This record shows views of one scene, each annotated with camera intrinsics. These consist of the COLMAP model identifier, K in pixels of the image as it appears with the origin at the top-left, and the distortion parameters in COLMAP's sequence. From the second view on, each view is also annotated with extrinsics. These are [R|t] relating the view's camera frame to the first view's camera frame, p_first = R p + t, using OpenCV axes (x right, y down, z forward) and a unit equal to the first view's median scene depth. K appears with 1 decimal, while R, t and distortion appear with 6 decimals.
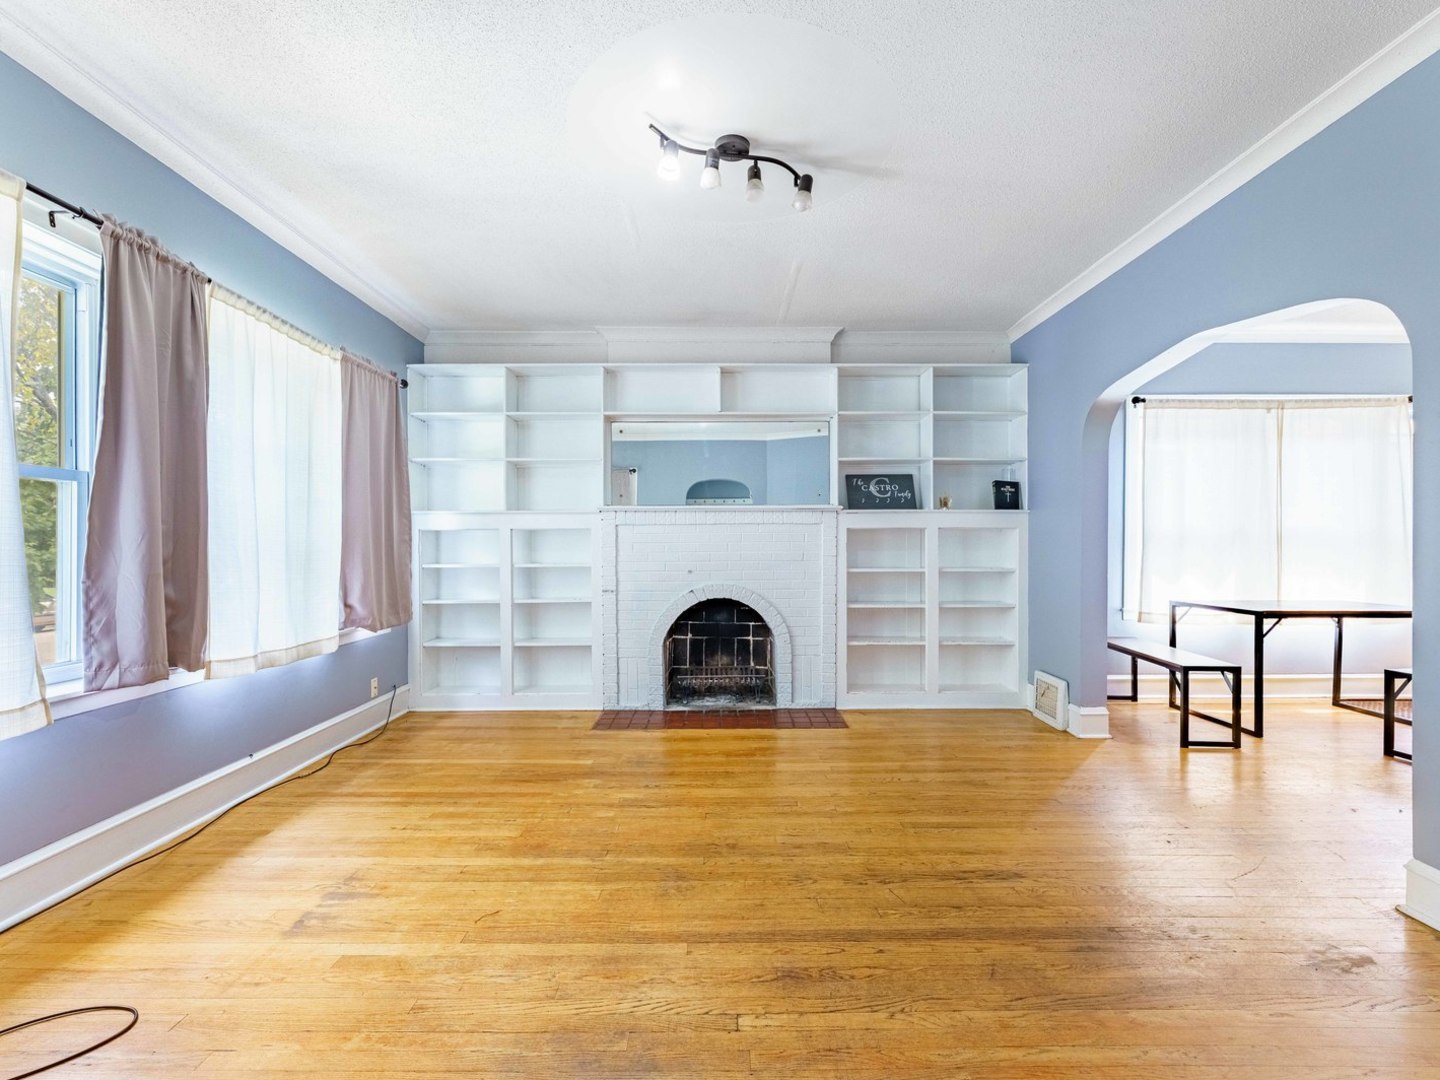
lens RADIAL K [[668.6, 0, 725.3], [0, 668.6, 543.9], [0, 0, 1]] dist [0.001192, -0.000213]
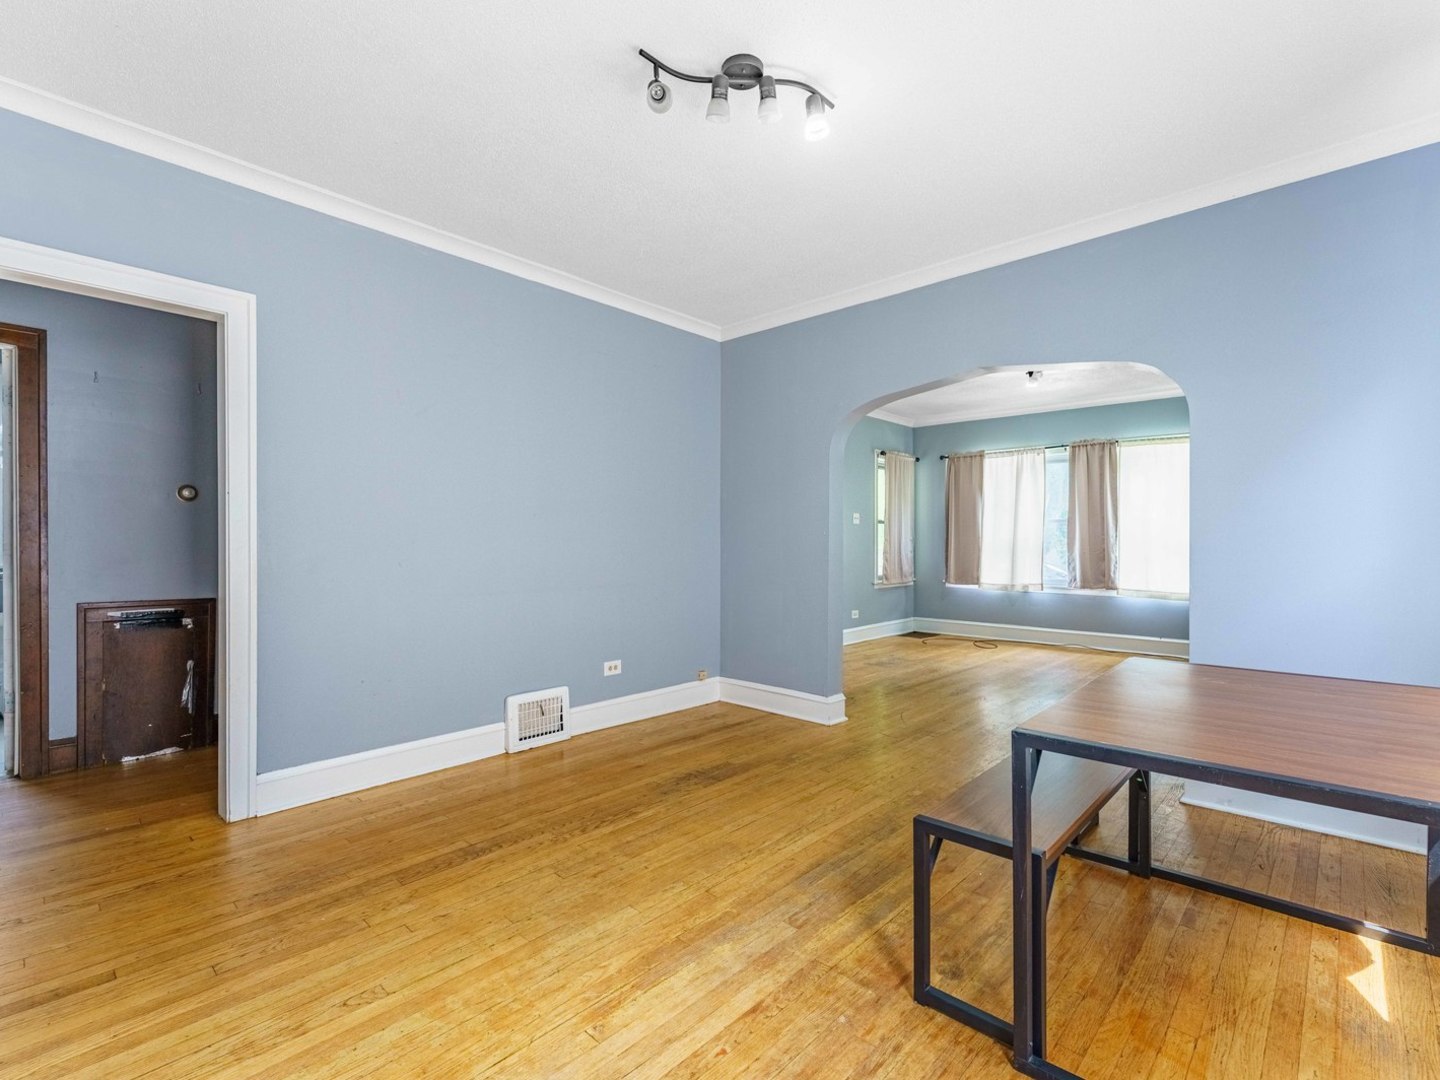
lens RADIAL K [[668.6, 0, 725.3], [0, 668.6, 543.9], [0, 0, 1]] dist [0.001192, -0.000213]
pose [[-0.683504, 0.003439, -0.729939, 1.260821], [0.000165, 0.999990, 0.004557, -0.004763], [0.729947, 0.002994, -0.683497, 0.969383]]
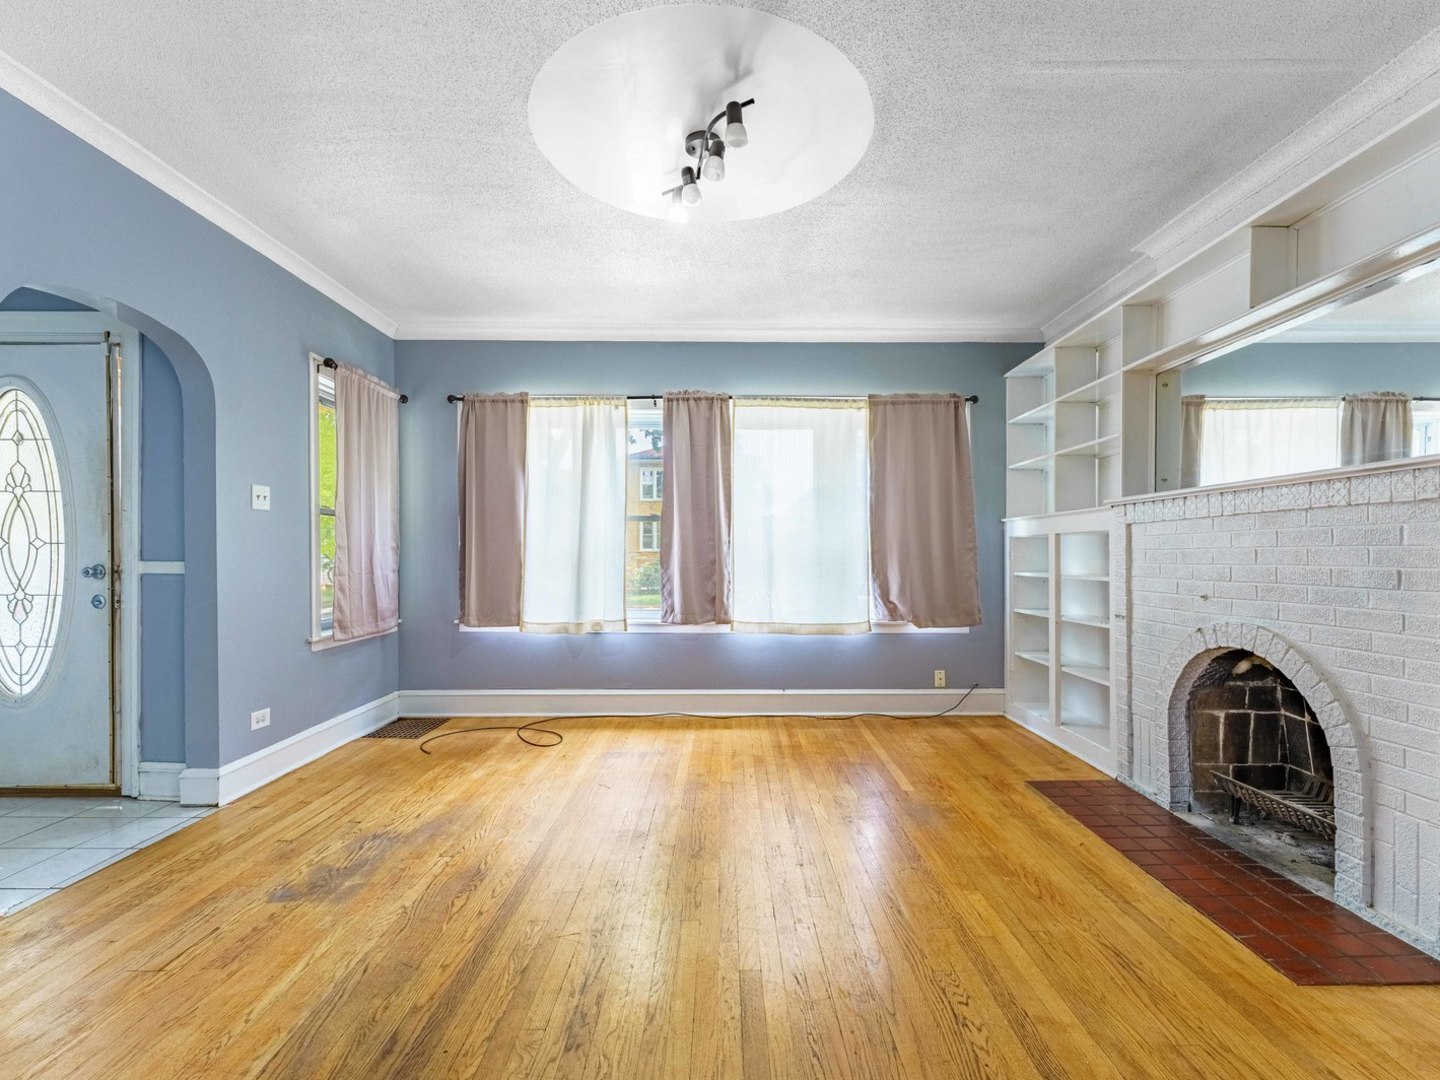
lens RADIAL K [[667.7, 0, 716.4], [0, 667.7, 560.8], [0, 0, 1]] dist [0.000160, -0.000079]
pose [[-0.009923, 0.012724, -0.999870, 0.544380], [0.002847, 0.999915, 0.012696, 0.000319], [0.999947, -0.002721, -0.009959, 0.570231]]
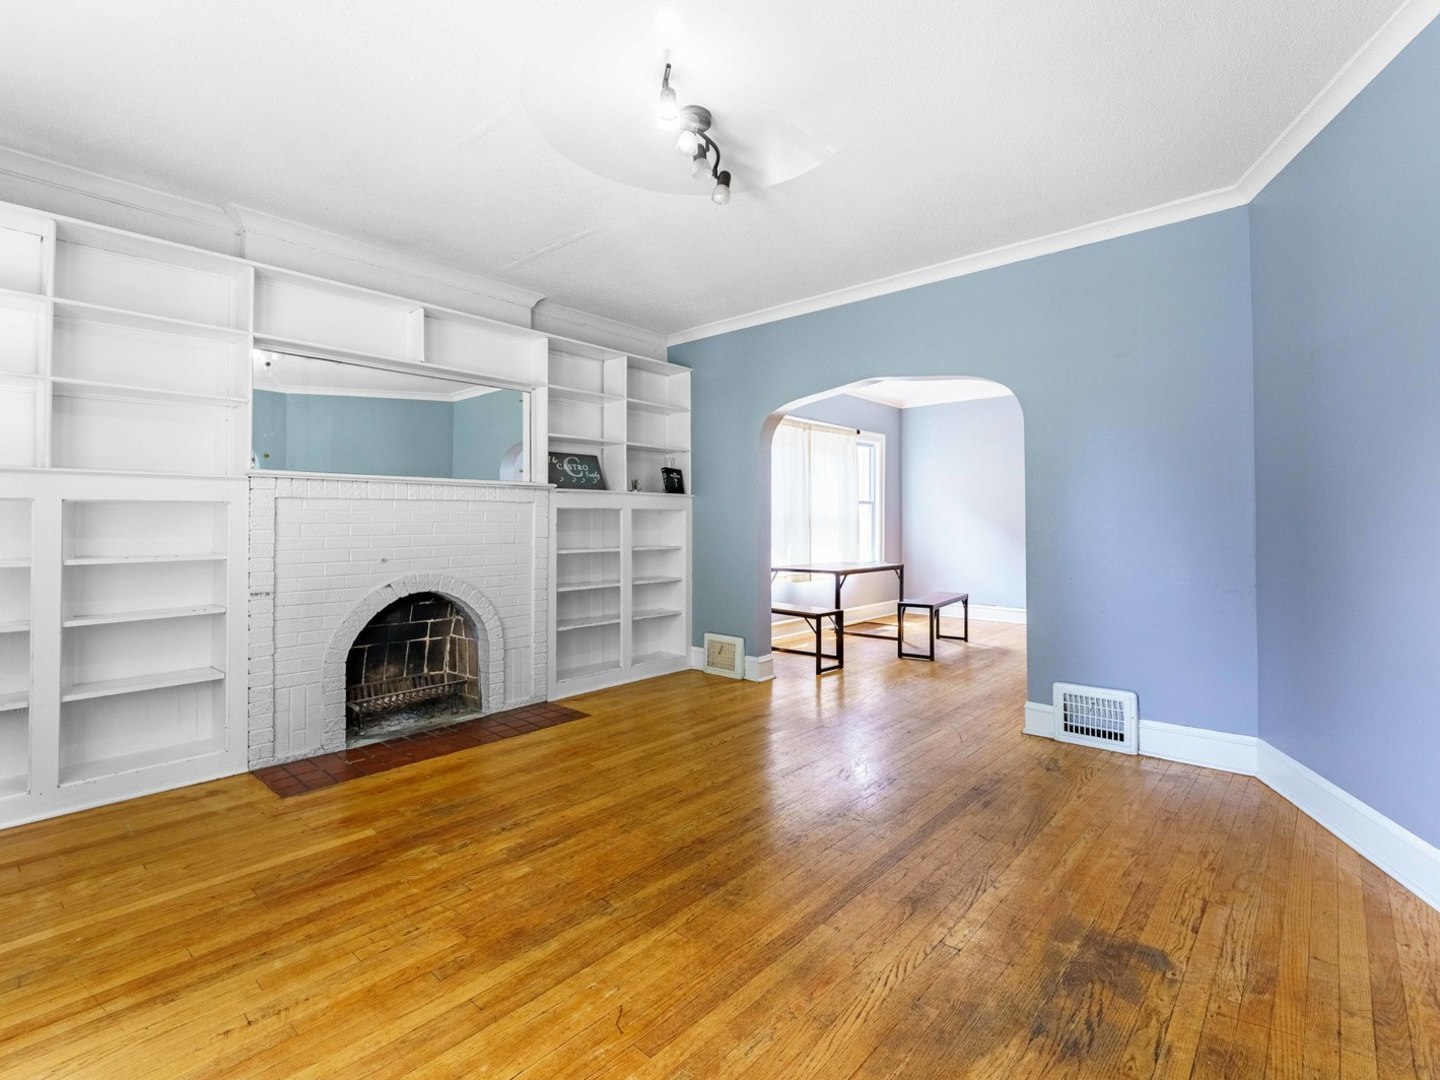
lens RADIAL K [[683.1, 0, 734.7], [0, 683.1, 506.2], [0, 0, 1]] dist [0.002032, -0.000270]
pose [[0.658241, 0.018512, 0.752579, -0.382617], [0.001227, 0.999670, -0.025663, -0.000645], [-0.752806, 0.017816, 0.658001, 0.171530]]
